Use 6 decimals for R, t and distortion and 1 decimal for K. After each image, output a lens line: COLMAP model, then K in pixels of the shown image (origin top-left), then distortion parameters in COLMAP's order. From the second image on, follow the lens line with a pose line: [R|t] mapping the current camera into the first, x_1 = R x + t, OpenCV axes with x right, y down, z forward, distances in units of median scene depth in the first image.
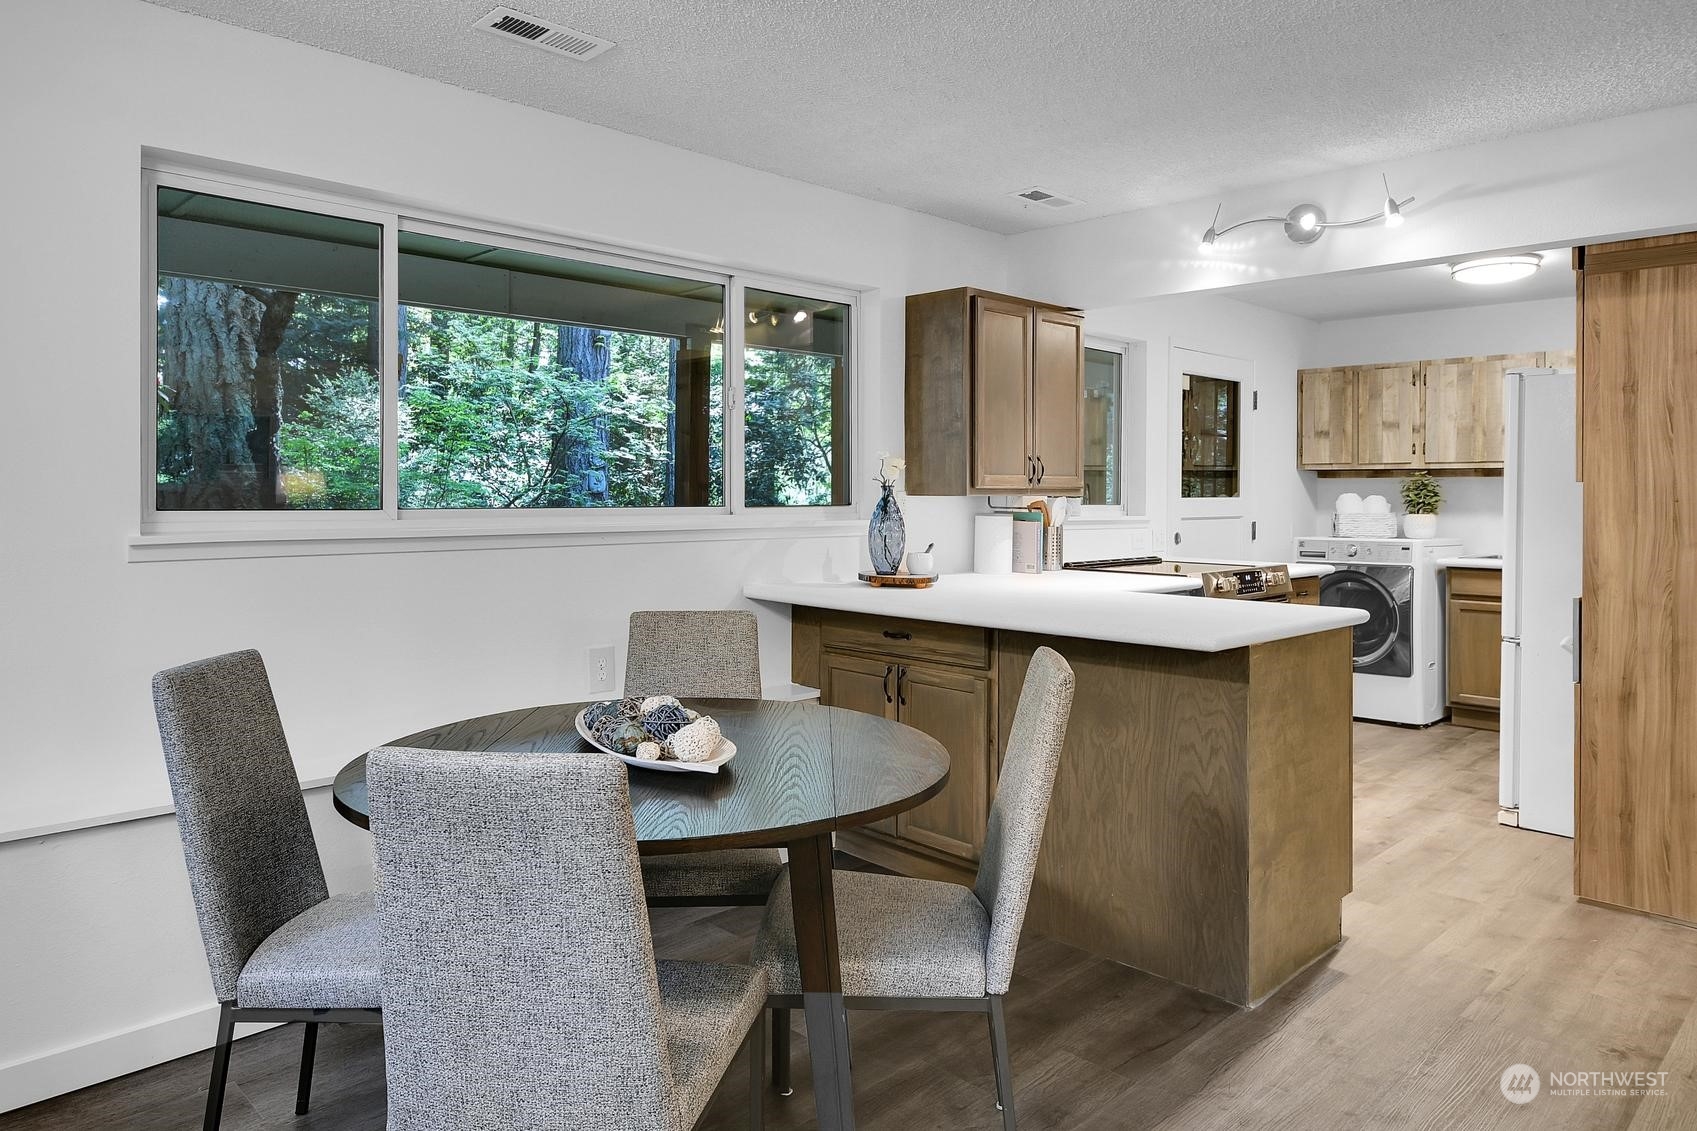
lens RADIAL K [[1160.6, 0, 824.9], [0, 1160.6, 486.0], [0, 0, 1]] dist [0.008287, 0.001561]
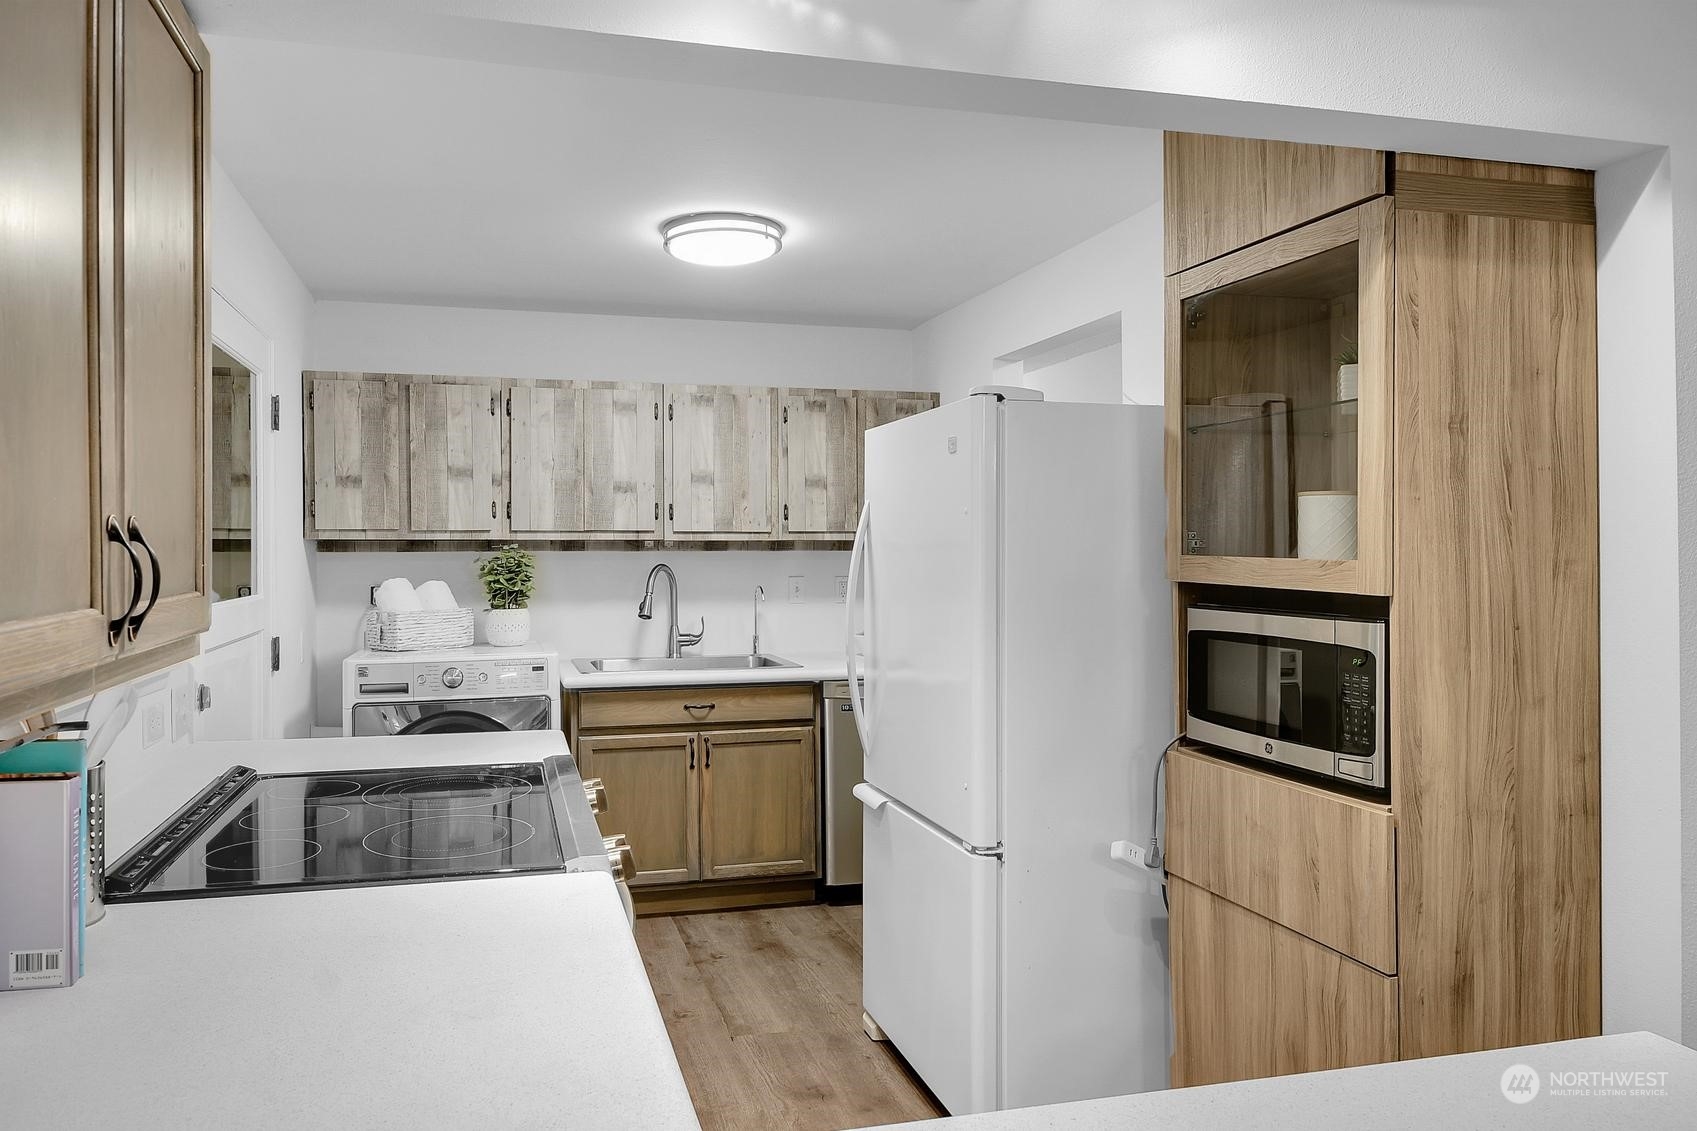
lens RADIAL K [[1160.6, 0, 842.8], [0, 1160.6, 551.5], [0, 0, 1]] dist [0.008287, 0.001561]
pose [[0.502240, -0.007837, 0.864693, 0.034179], [-0.001475, 0.999950, 0.009920, -0.015344], [-0.864727, -0.006257, 0.502203, 0.510625]]
